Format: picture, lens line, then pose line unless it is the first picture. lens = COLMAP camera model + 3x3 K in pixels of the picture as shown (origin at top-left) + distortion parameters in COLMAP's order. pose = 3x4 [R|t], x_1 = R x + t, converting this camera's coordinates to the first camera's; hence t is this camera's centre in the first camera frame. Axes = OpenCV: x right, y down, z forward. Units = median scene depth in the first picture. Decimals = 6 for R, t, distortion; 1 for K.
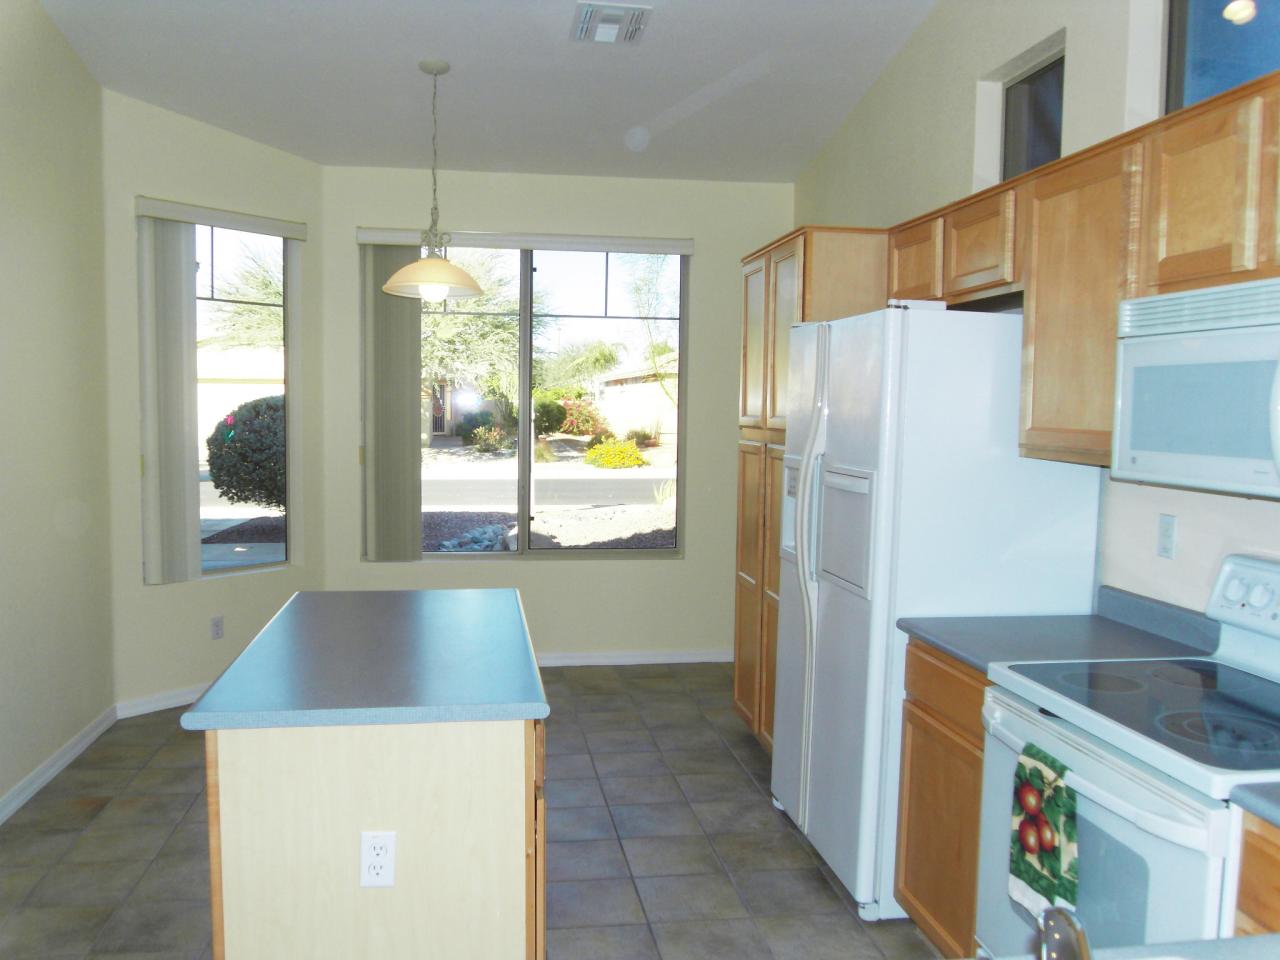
lens RADIAL K [[1105.9, 0, 640.0], [0, 1105.9, 480.0], [0, 0, 1]] dist [-0.008035, -0.004774]
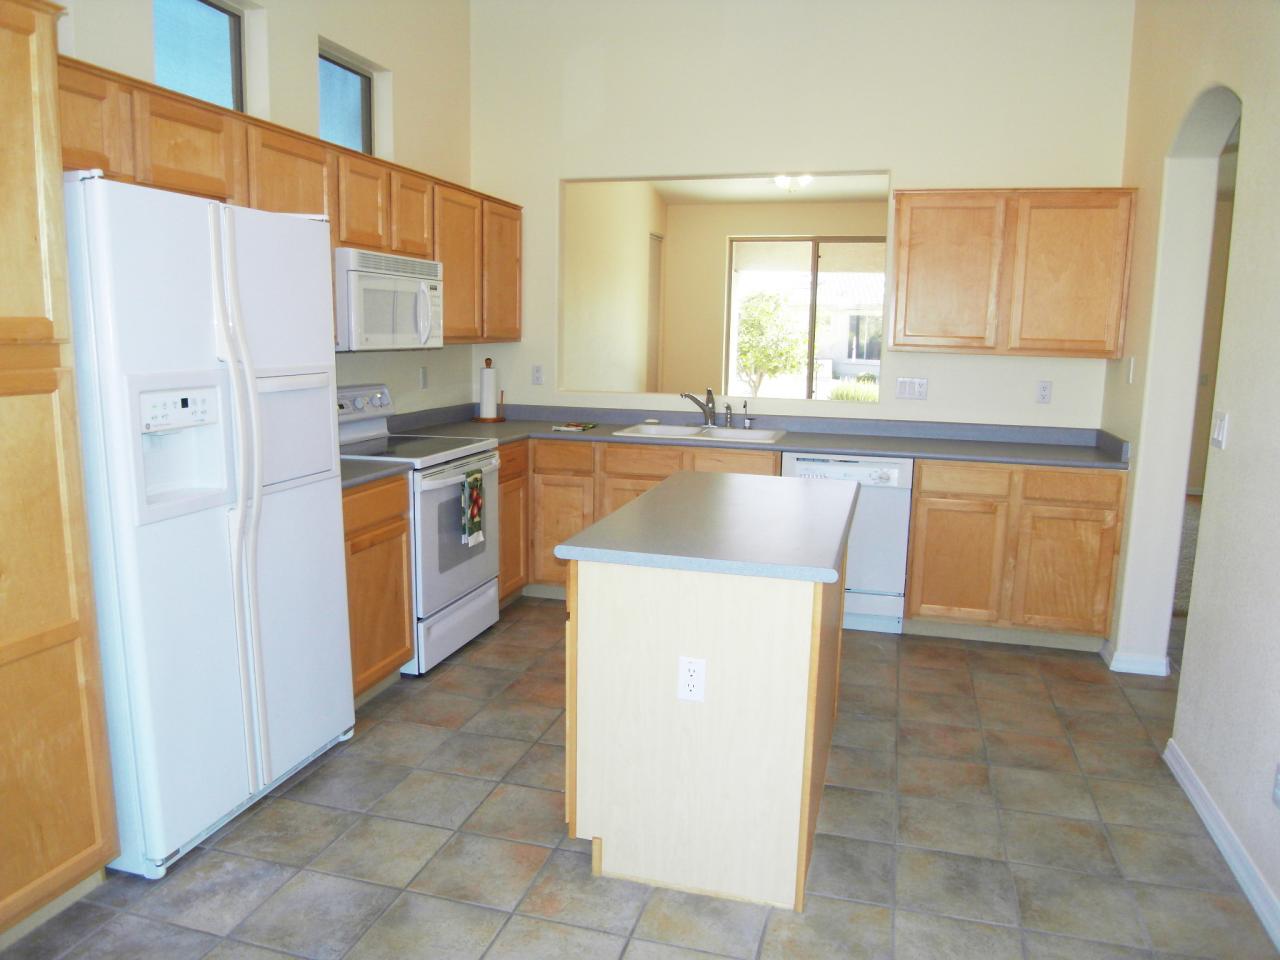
lens RADIAL K [[912.3, 0, 640.0], [0, 912.3, 480.0], [0, 0, 1]] dist [-0.044415, -0.000710]
pose [[-0.911150, -0.090081, 0.402109, -0.445257], [0.004415, 0.973624, 0.228117, -0.098769], [-0.412052, 0.209624, -0.886719, 1.631692]]
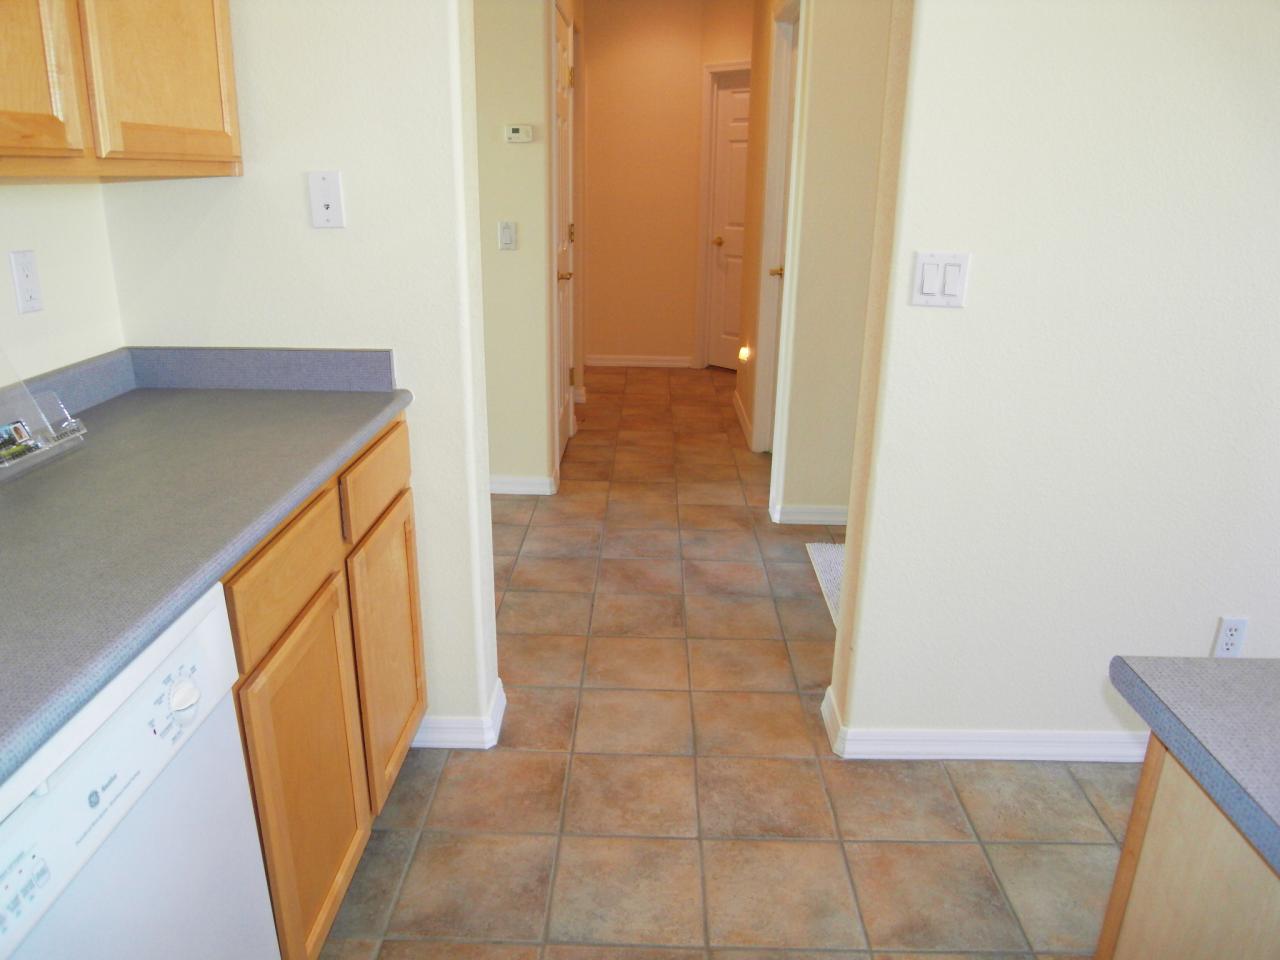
lens RADIAL K [[912.3, 0, 640.0], [0, 912.3, 480.0], [0, 0, 1]] dist [-0.044415, -0.000710]
pose [[-0.169546, 0.302164, -0.938057, 0.010831], [-0.086548, 0.943595, 0.319590, 0.005758], [0.981715, 0.135372, -0.133832, 0.522521]]
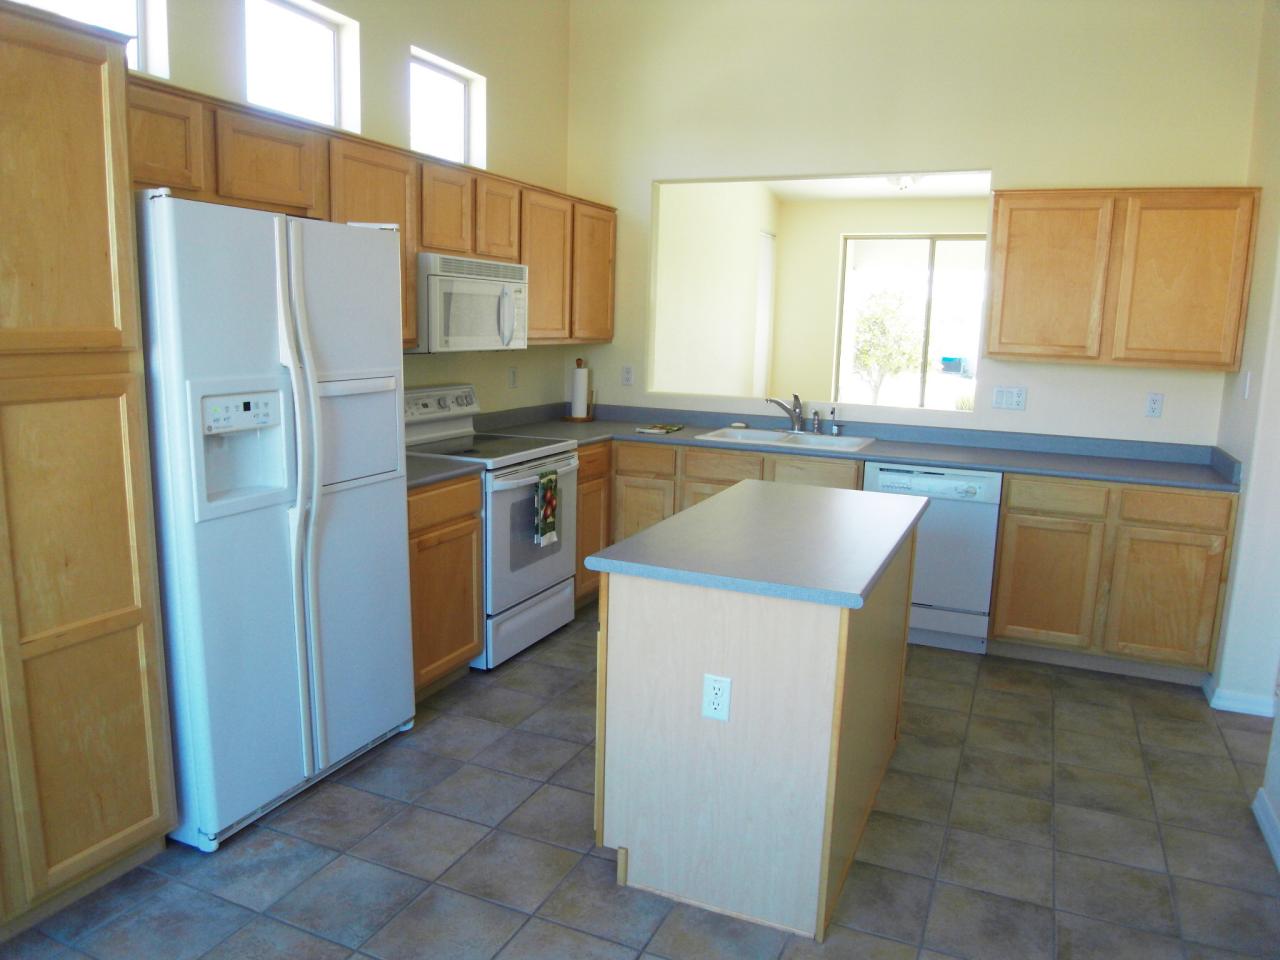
lens RADIAL K [[912.3, 0, 640.0], [0, 912.3, 480.0], [0, 0, 1]] dist [-0.044415, -0.000710]
pose [[-0.844585, -0.120727, 0.521634, -0.504051], [0.005300, 0.972315, 0.233614, -0.112049], [-0.535396, 0.200072, -0.820562, 1.593502]]
